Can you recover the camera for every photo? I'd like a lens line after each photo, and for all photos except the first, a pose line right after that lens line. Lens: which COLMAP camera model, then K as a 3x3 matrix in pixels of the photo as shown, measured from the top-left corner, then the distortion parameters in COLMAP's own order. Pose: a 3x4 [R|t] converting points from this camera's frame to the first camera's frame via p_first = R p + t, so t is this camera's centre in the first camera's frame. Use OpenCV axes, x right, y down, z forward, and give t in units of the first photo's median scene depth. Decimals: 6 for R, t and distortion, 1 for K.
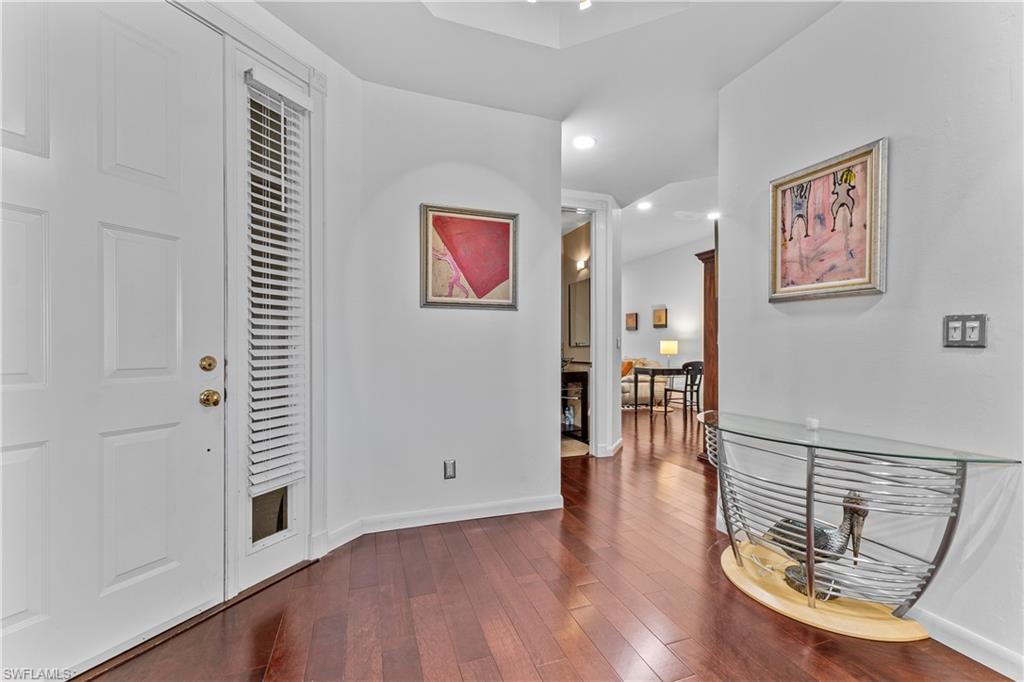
lens RADIAL K [[430.8, 0, 515.5], [0, 430.8, 344.9], [0, 0, 1]] dist [0.006512, 0.000167]
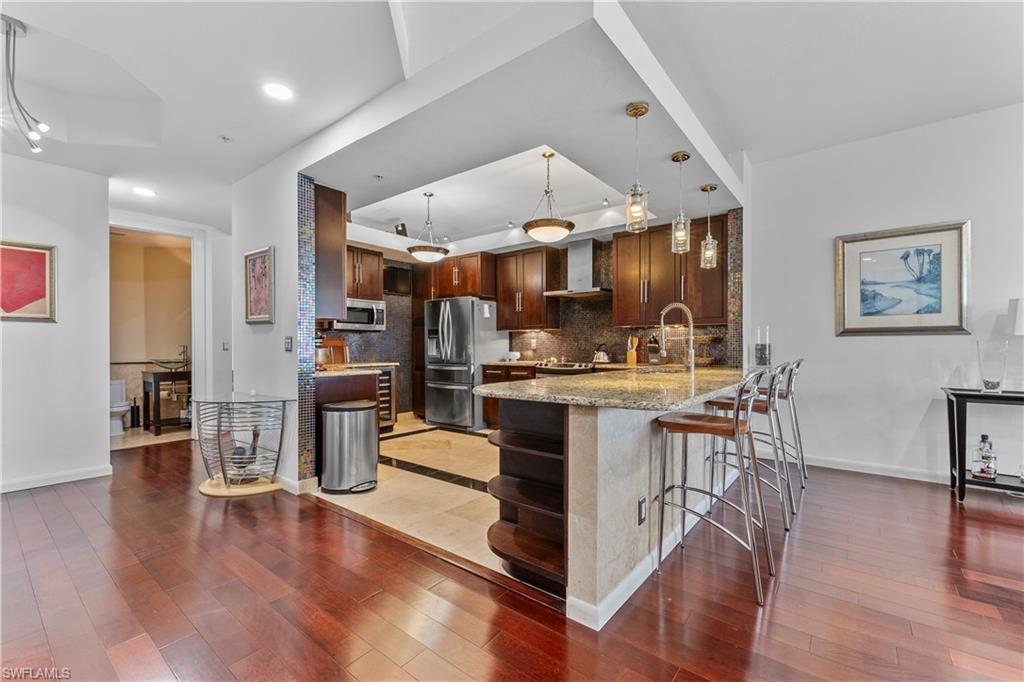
lens RADIAL K [[430.8, 0, 515.5], [0, 430.8, 344.9], [0, 0, 1]] dist [0.006512, 0.000167]
pose [[0.843199, -0.004256, 0.537585, 0.477002], [0.003860, 0.999991, 0.001863, -0.013525], [-0.537588, 0.000505, 0.843208, -0.828917]]
